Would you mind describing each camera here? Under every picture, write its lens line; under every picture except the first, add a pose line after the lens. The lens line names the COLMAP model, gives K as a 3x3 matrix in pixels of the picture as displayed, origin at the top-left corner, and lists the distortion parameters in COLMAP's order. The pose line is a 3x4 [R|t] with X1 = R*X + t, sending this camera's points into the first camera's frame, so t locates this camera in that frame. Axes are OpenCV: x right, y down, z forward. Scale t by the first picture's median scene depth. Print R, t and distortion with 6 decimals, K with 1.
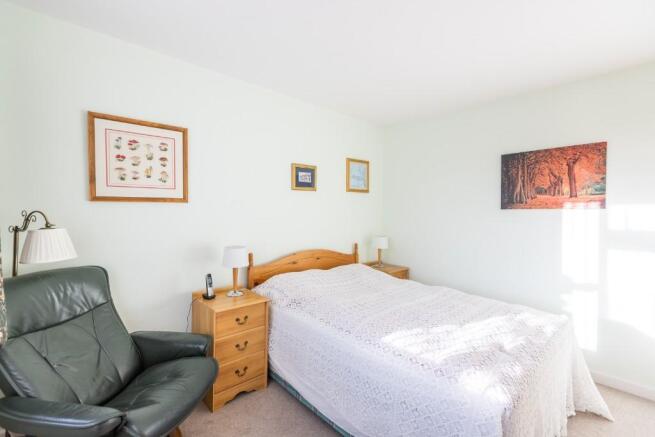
lens RADIAL K [[291.2, 0, 329.7], [0, 291.2, 211.4], [0, 0, 1]] dist [0.002236, -0.003016]
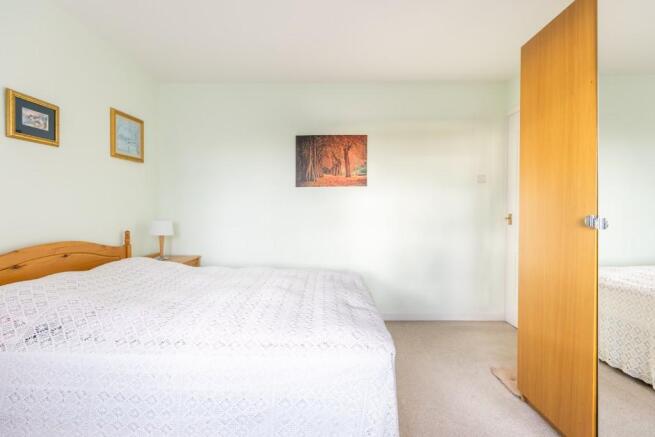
lens RADIAL K [[291.2, 0, 322.0], [0, 291.2, 209.2], [0, 0, 1]] dist [0.002236, -0.003016]
pose [[0.690553, -0.013941, 0.723148, -0.135948], [0.004556, 0.999878, 0.014925, 0.068080], [-0.723268, -0.007011, 0.690532, 0.212350]]
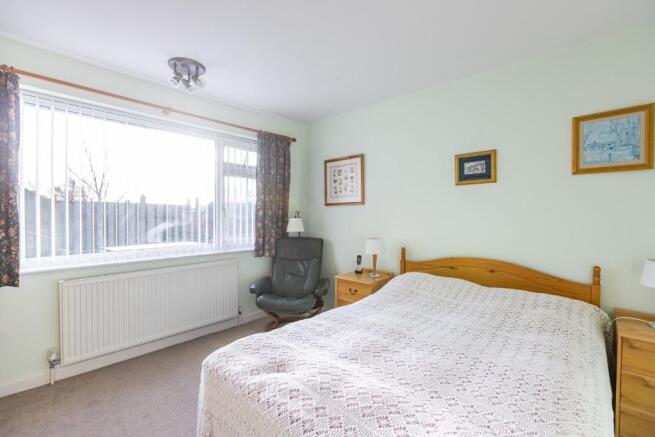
lens RADIAL K [[291.2, 0, 318.2], [0, 291.2, 211.1], [0, 0, 1]] dist [0.002236, -0.003016]
pose [[0.082122, -0.021080, -0.996399, 0.830255], [-0.006137, 0.999747, -0.021657, 0.029914], [0.996603, 0.007893, 0.081972, 0.595378]]
